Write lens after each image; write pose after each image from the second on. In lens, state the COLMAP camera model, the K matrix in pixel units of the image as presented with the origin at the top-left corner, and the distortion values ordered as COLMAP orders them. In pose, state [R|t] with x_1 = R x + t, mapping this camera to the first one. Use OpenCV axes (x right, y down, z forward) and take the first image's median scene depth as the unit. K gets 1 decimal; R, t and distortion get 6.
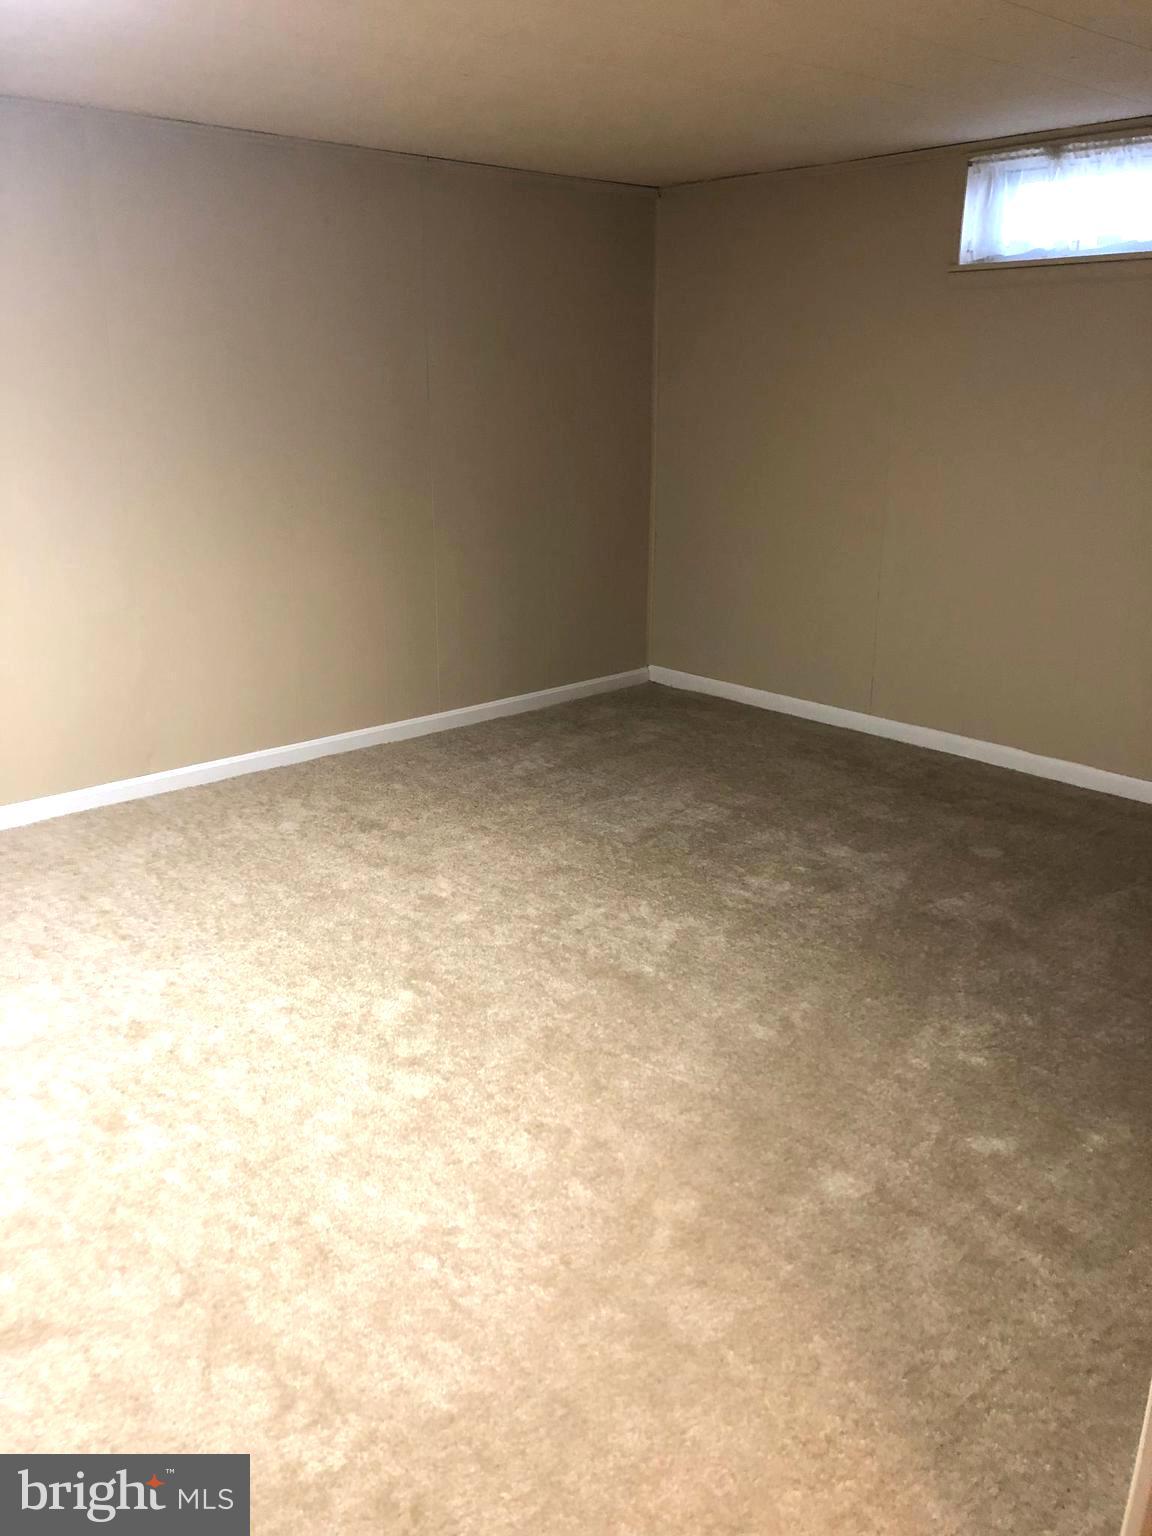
lens RADIAL K [[1258.7, 0, 576.0], [0, 1258.7, 768.0], [0, 0, 1]] dist [0.030887, -0.002423]
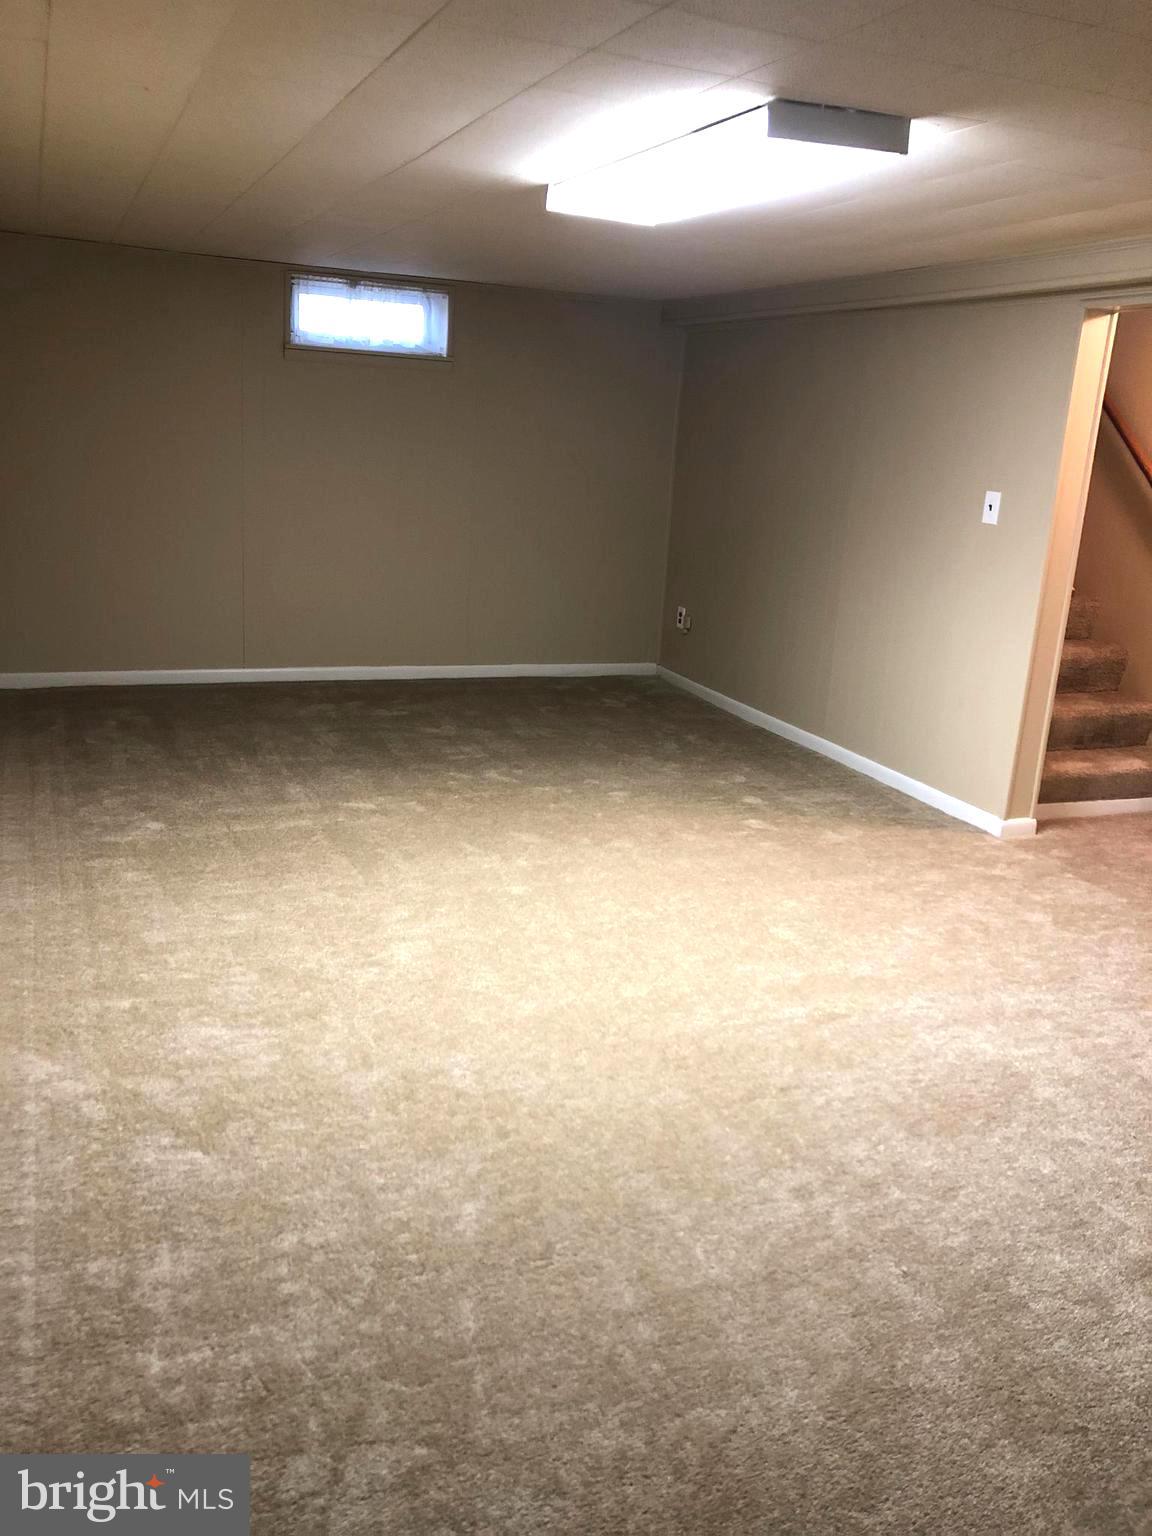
lens RADIAL K [[1258.7, 0, 576.0], [0, 1258.7, 768.0], [0, 0, 1]] dist [0.030887, -0.002423]
pose [[0.328460, -0.233296, 0.915253, -1.120652], [0.232606, 0.959151, 0.161009, -0.095170], [-0.915428, 0.160008, 0.369309, 0.261710]]
